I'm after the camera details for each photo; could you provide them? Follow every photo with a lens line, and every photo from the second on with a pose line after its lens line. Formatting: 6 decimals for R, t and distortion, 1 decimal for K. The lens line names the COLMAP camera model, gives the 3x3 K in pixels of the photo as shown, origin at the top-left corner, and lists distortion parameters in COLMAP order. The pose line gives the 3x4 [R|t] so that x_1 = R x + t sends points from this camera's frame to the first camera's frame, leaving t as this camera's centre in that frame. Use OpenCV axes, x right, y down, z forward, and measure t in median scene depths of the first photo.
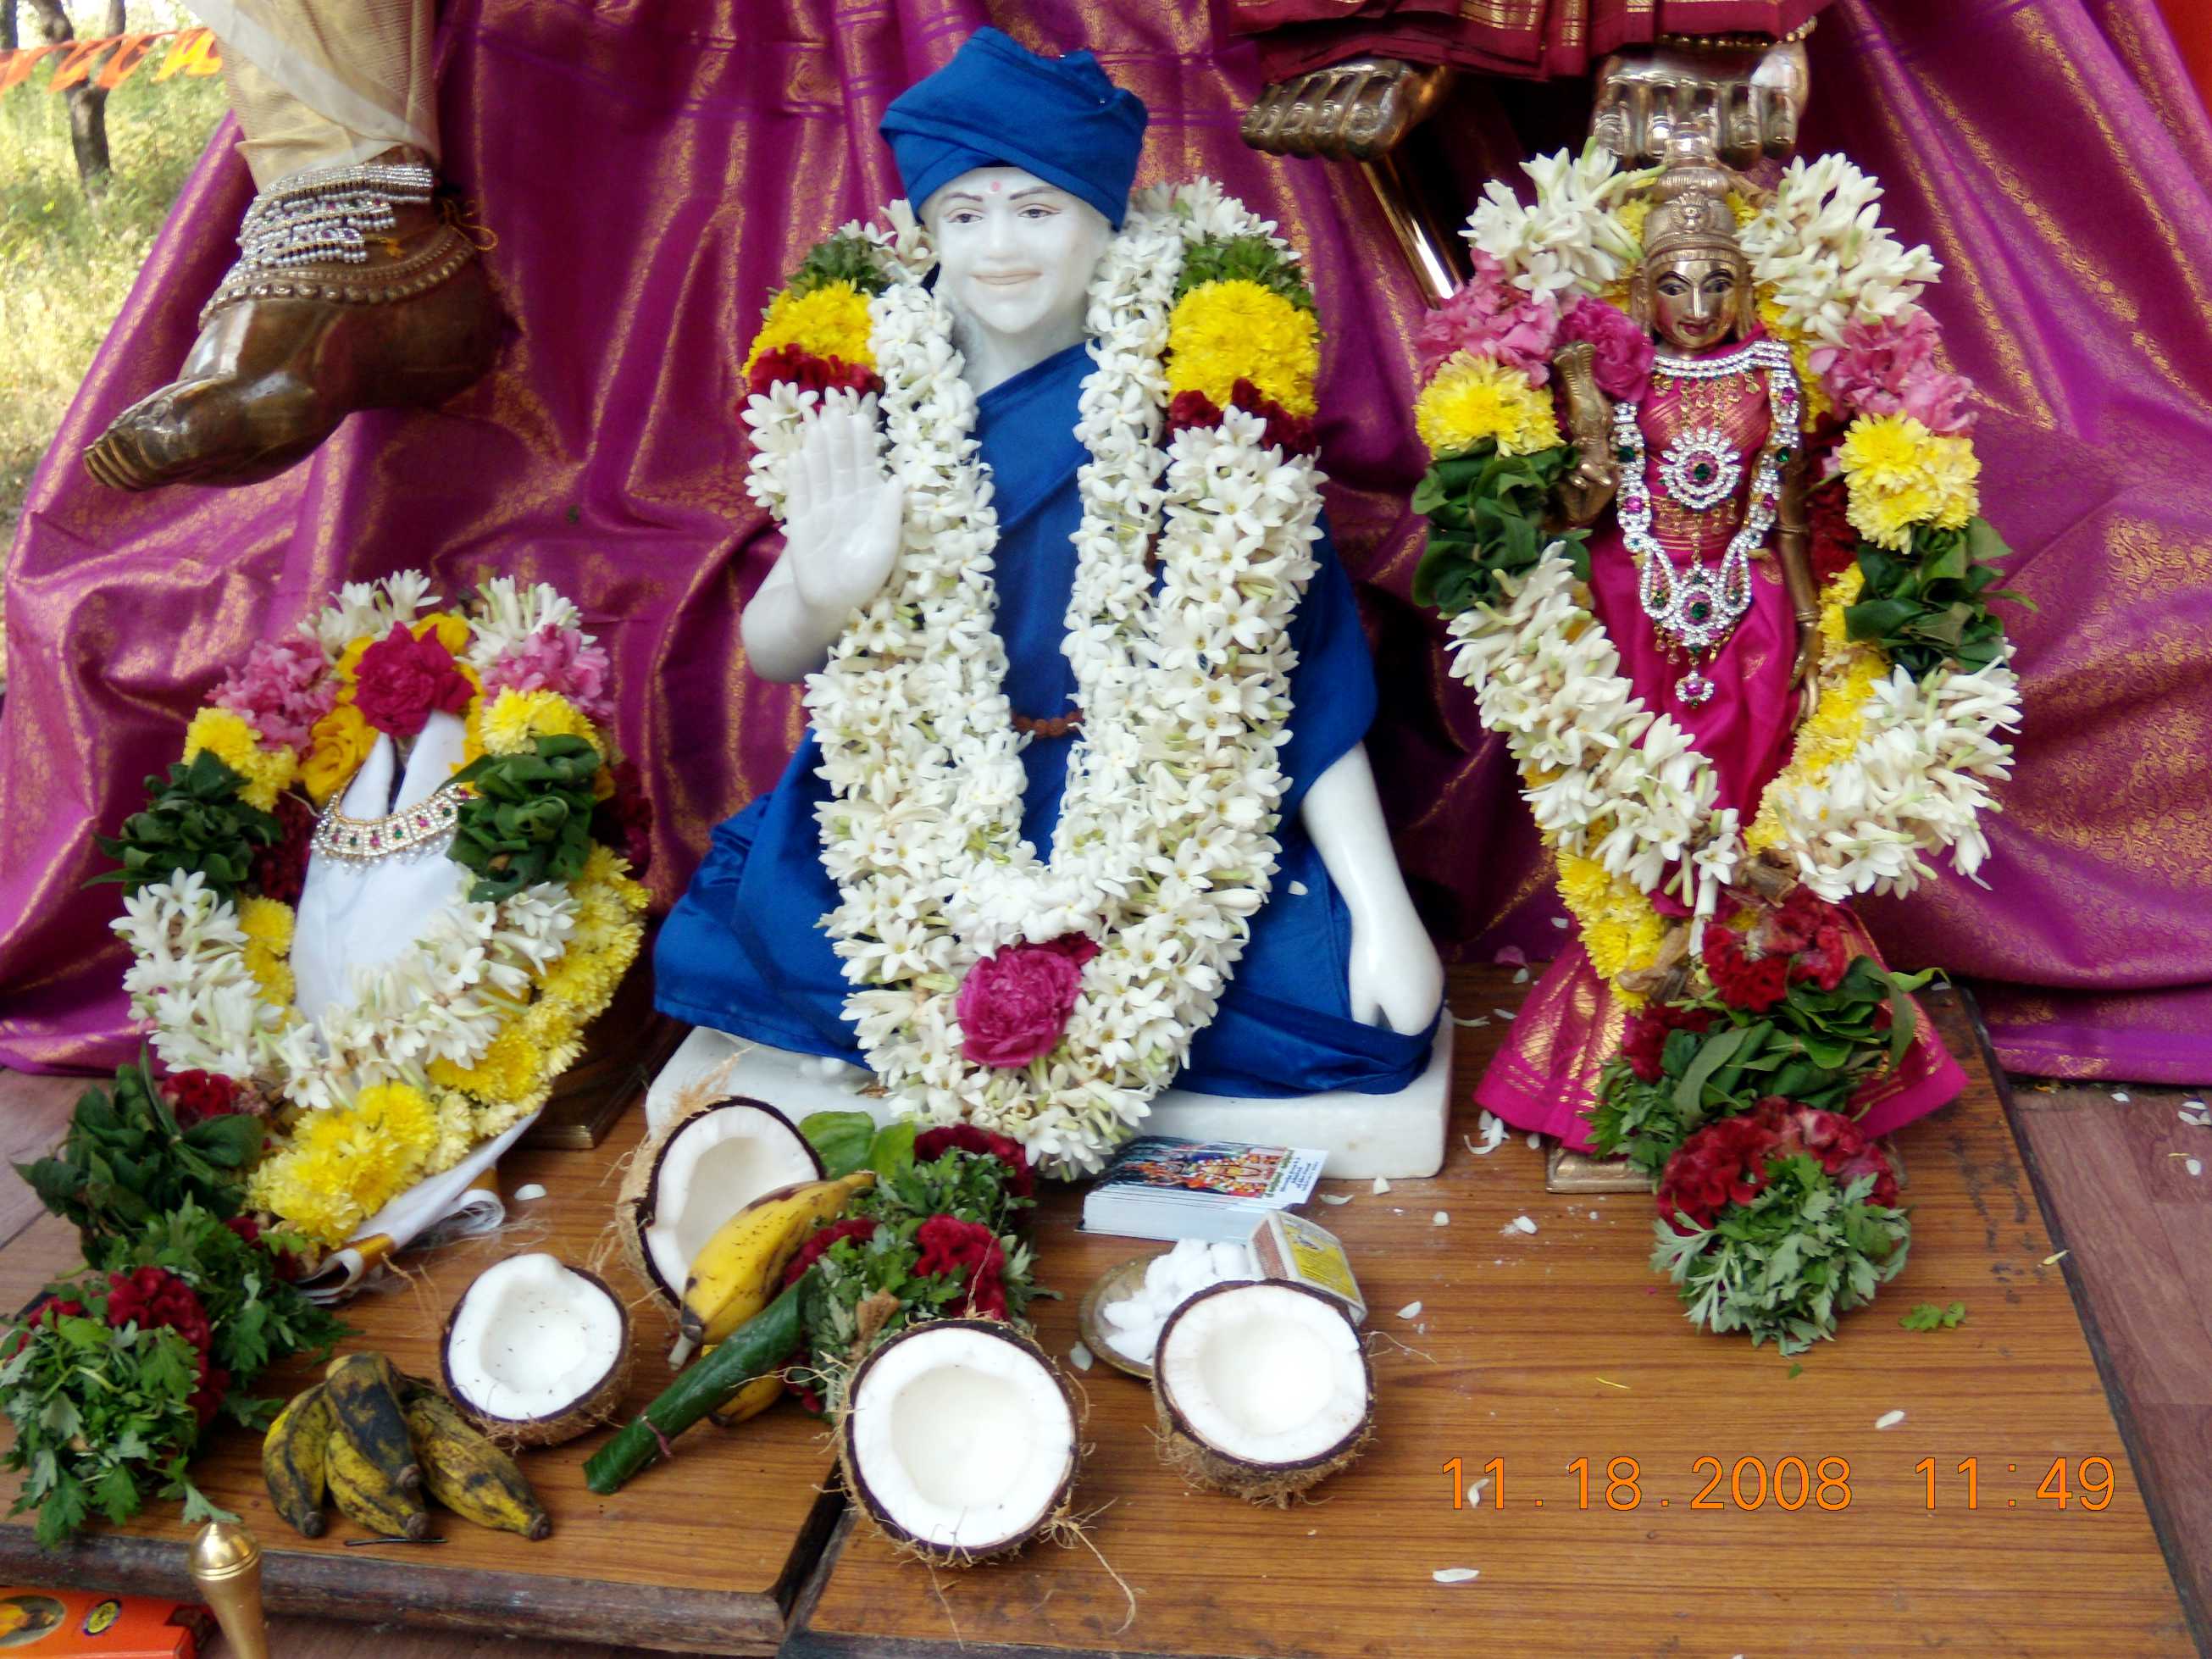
lens RADIAL K [[2422.1, 0, 1112.1], [0, 2422.1, 772.1], [0, 0, 1]] dist [-0.202310, 0.000000]
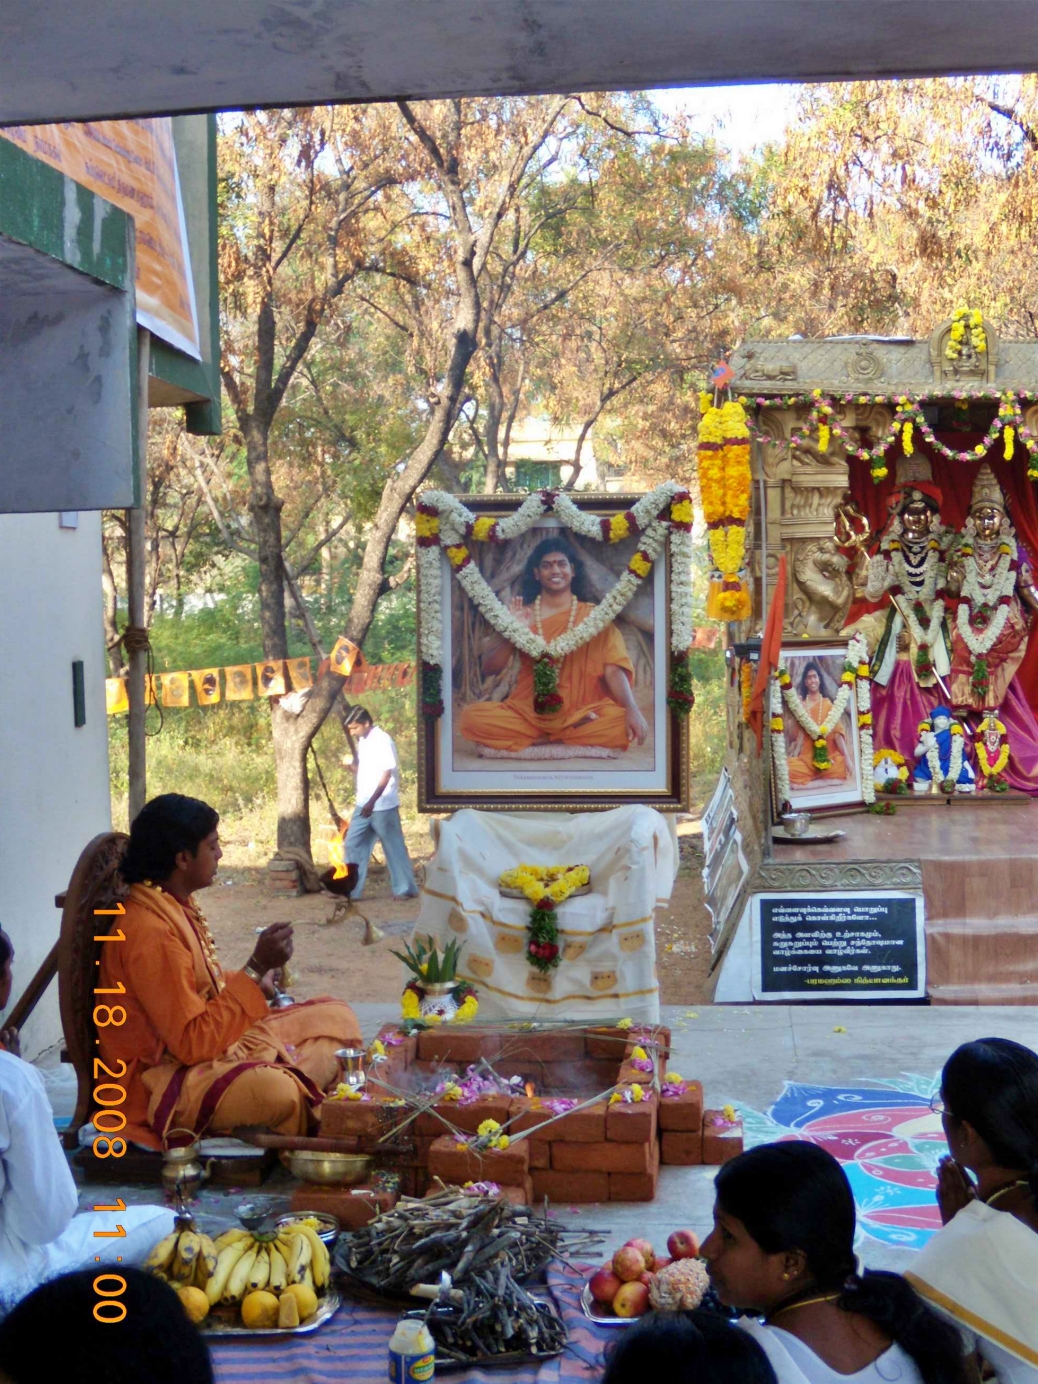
lens RADIAL K [[1808.0, 0, 572.1], [0, 1808.0, 689.7], [0, 0, 1]] dist [-0.132846, 0.000000]
pose [[0.989987, 0.069251, 0.123005, -3.532345], [-0.030113, 0.954940, -0.295268, 2.795818], [-0.137910, 0.288607, 0.947463, -8.771499]]
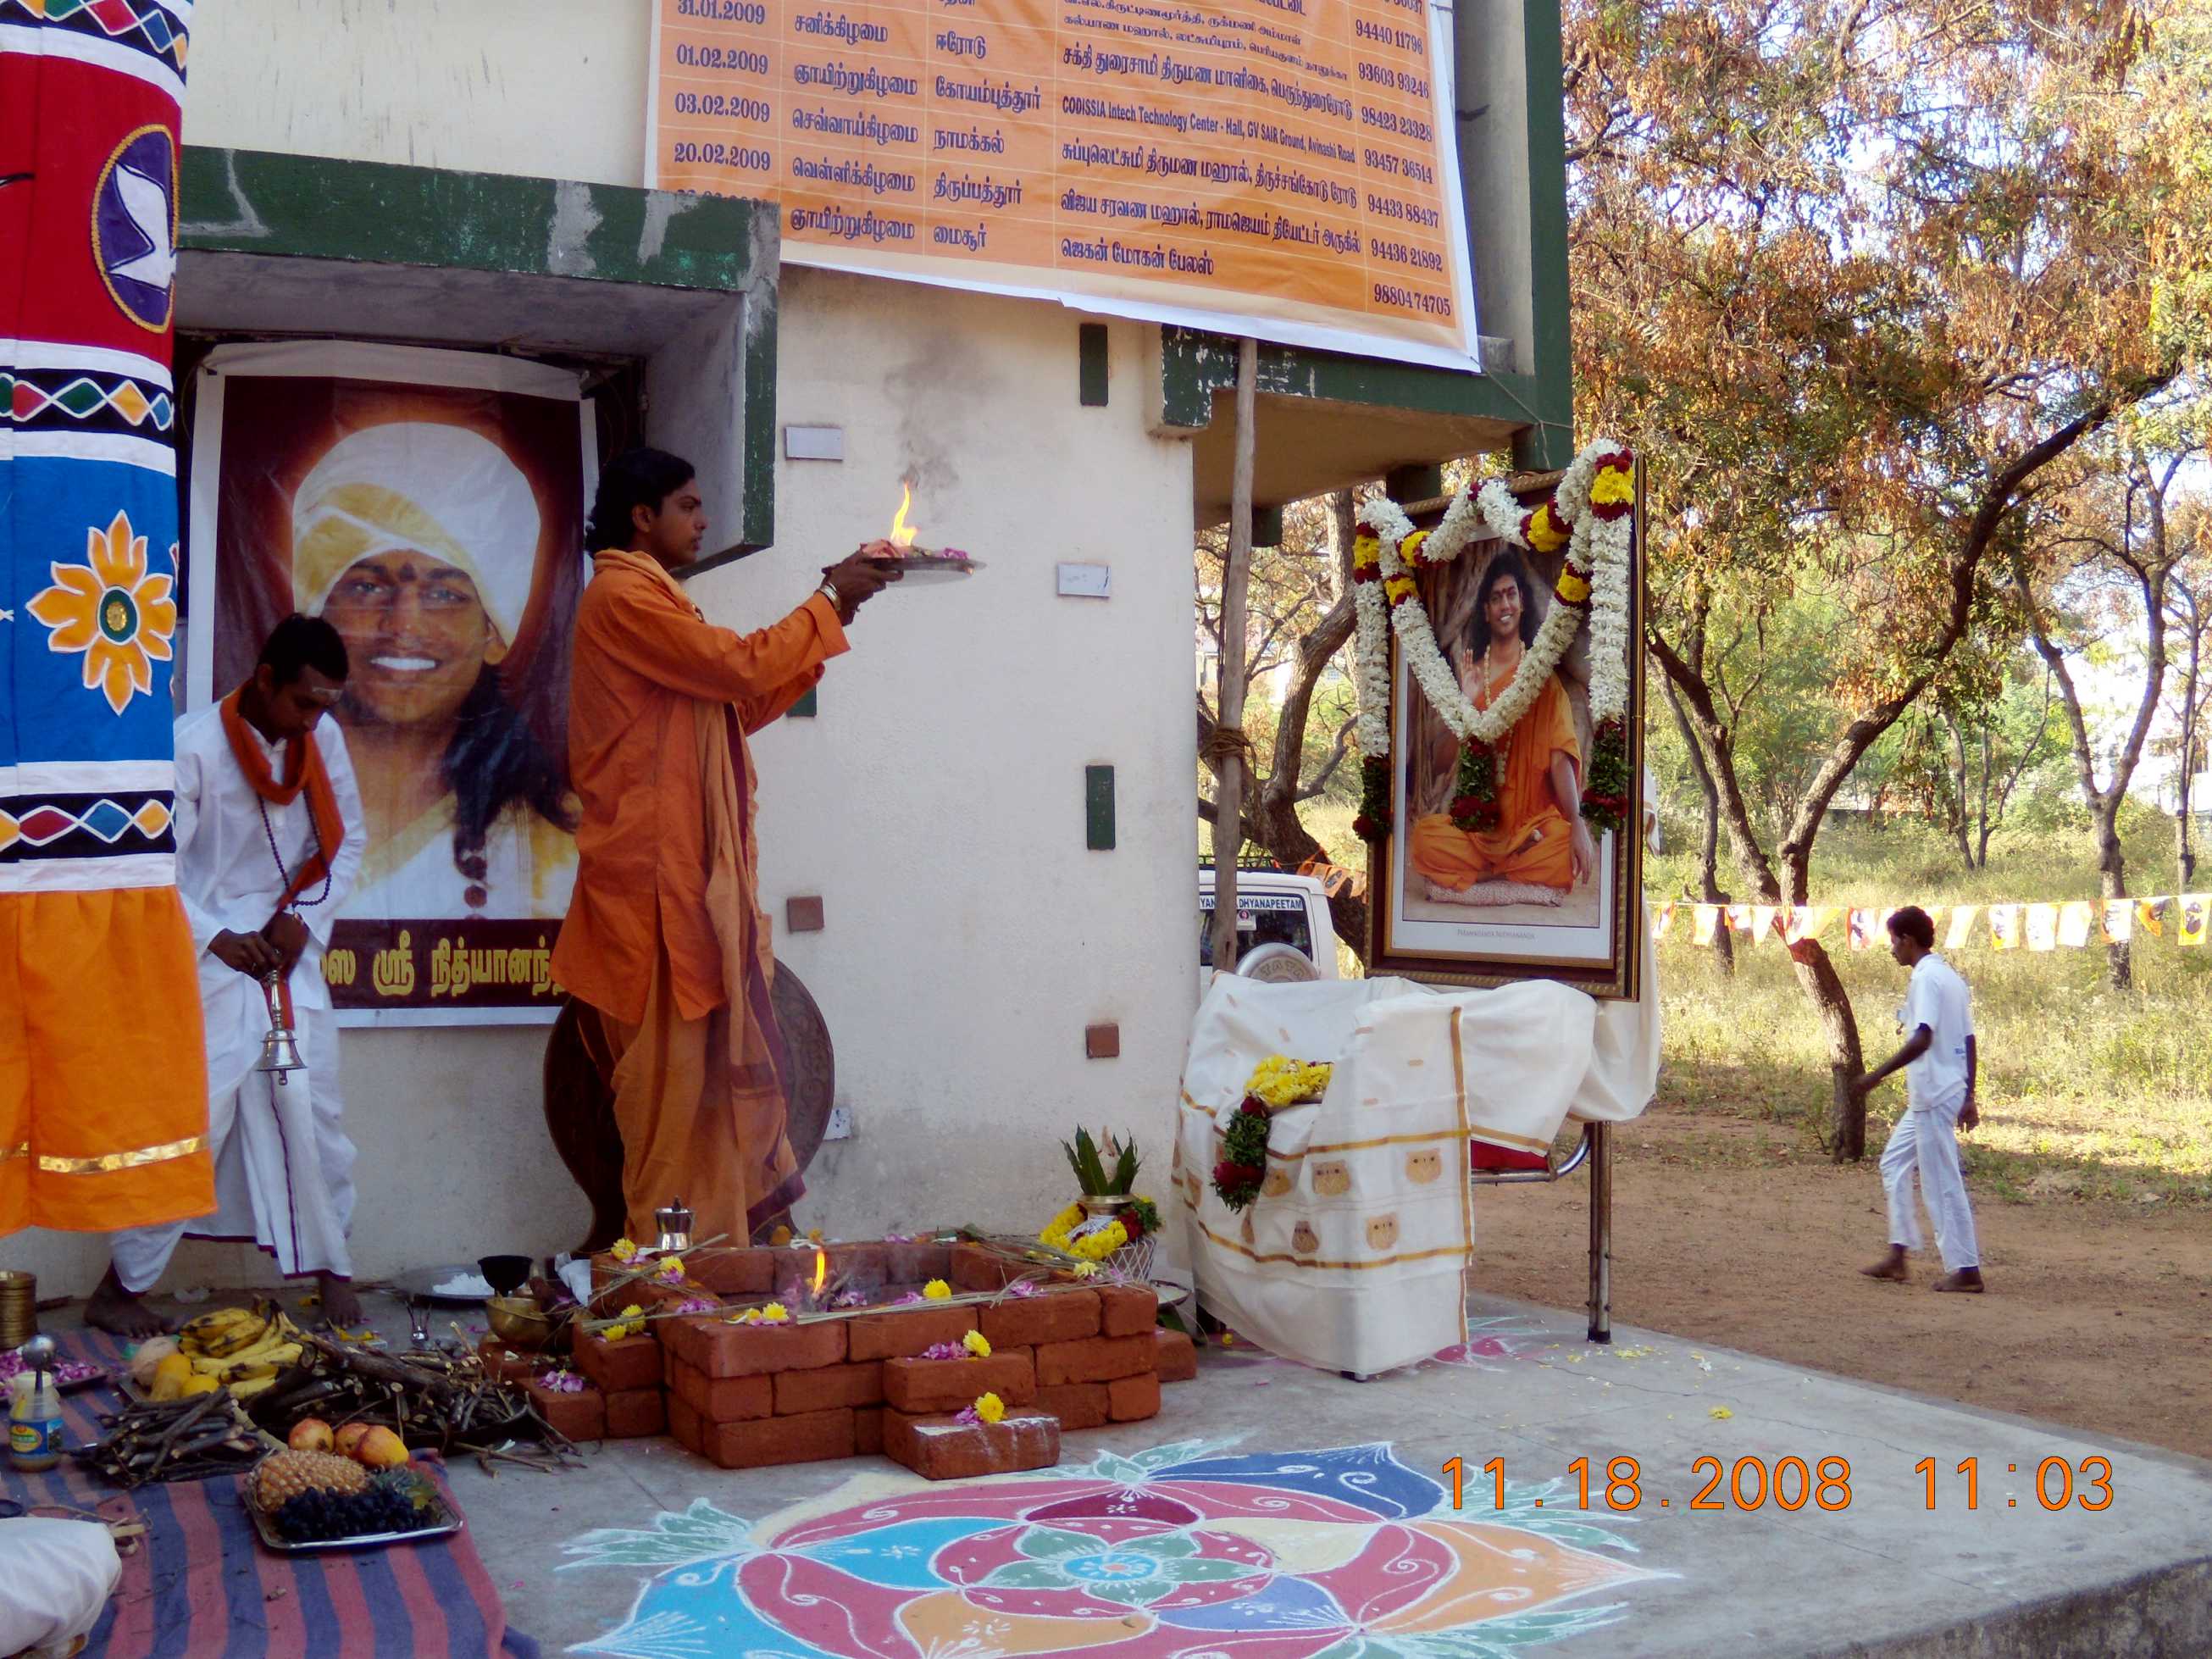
lens RADIAL K [[2422.1, 0, 1091.7], [0, 2422.1, 744.8], [0, 0, 1]] dist [-0.202310, 0.000000]
pose [[0.613251, 0.049082, -0.788362, 0.254538], [-0.317320, 0.929298, -0.188981, 2.195381], [0.723347, 0.366055, 0.585468, -6.819475]]
